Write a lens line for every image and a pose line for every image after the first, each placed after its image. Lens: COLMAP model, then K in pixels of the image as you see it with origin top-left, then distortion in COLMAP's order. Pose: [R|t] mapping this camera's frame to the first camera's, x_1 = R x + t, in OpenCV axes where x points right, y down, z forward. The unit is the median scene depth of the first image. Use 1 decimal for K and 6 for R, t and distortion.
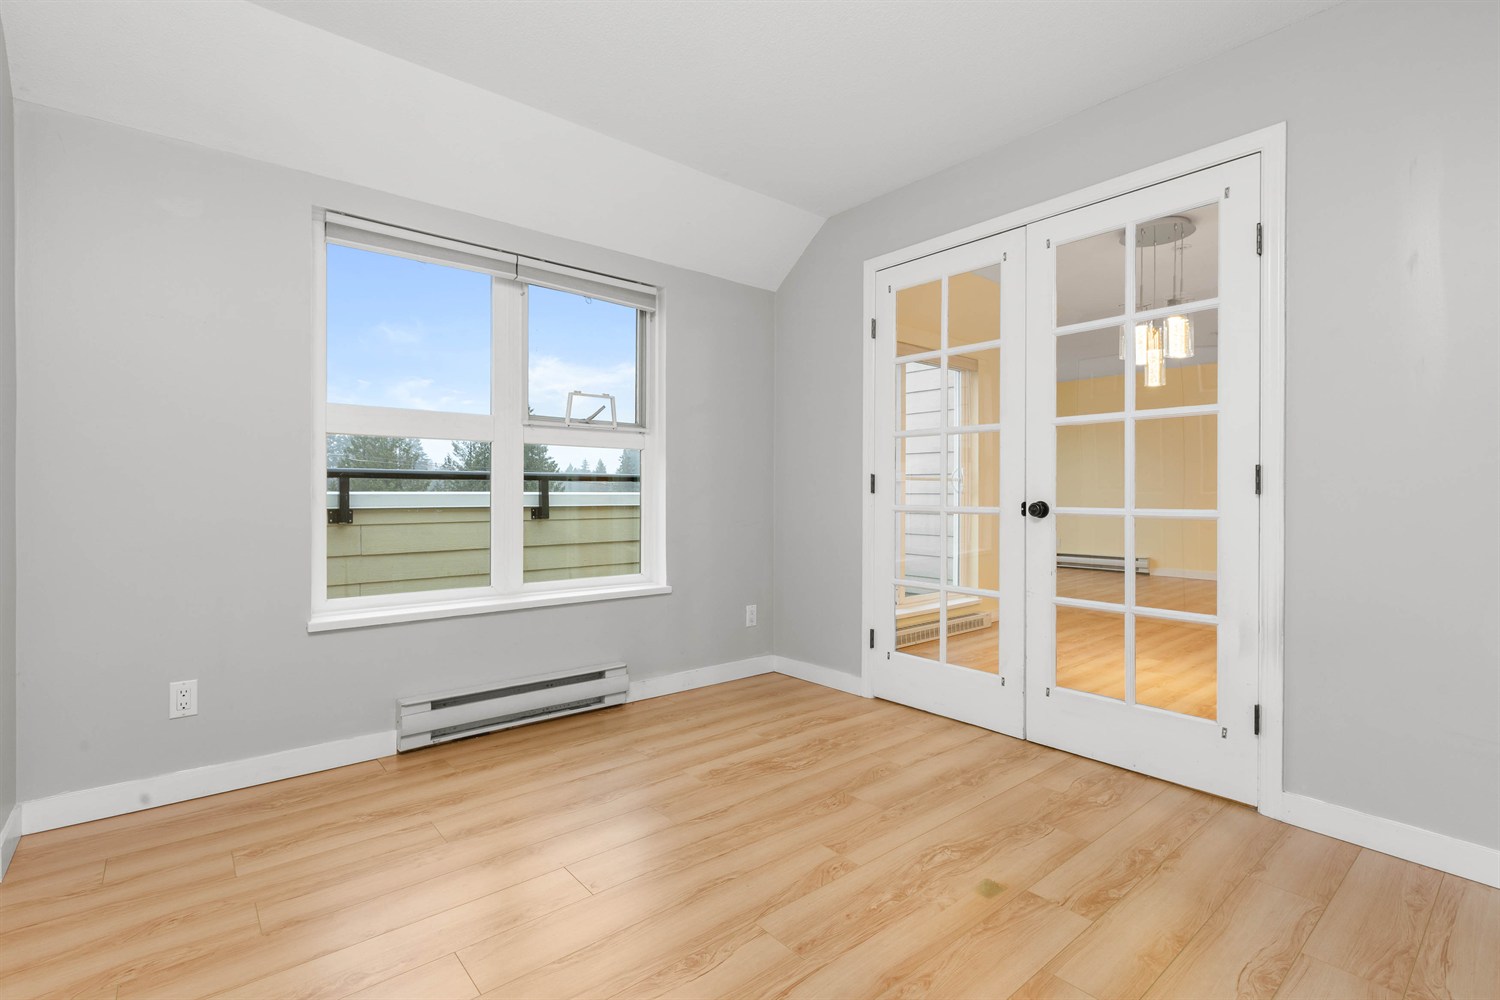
lens RADIAL K [[687.5, 0, 757.2], [0, 687.5, 500.8], [0, 0, 1]] dist [-0.001211, -0.000174]
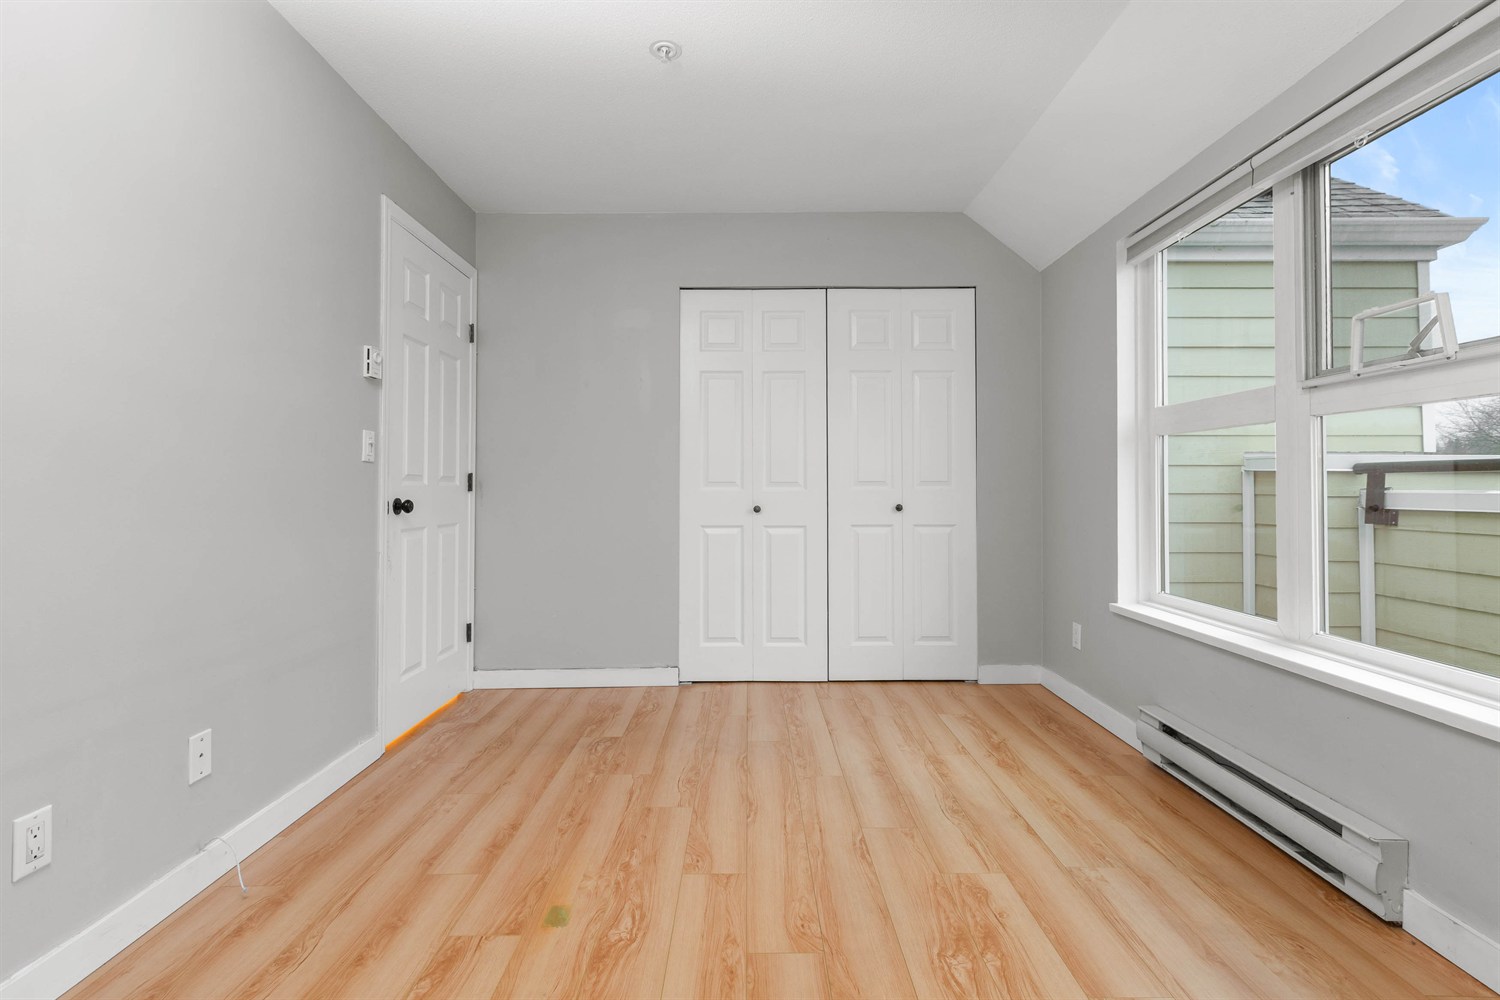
lens RADIAL K [[704.3, 0, 758.4], [0, 704.3, 486.1], [0, 0, 1]] dist [0.001214, -0.000115]
pose [[-0.643082, -0.003218, -0.765790, 0.741854], [-0.010048, 0.999941, 0.004236, -0.022272], [0.765731, 0.010419, -0.643076, 1.502170]]
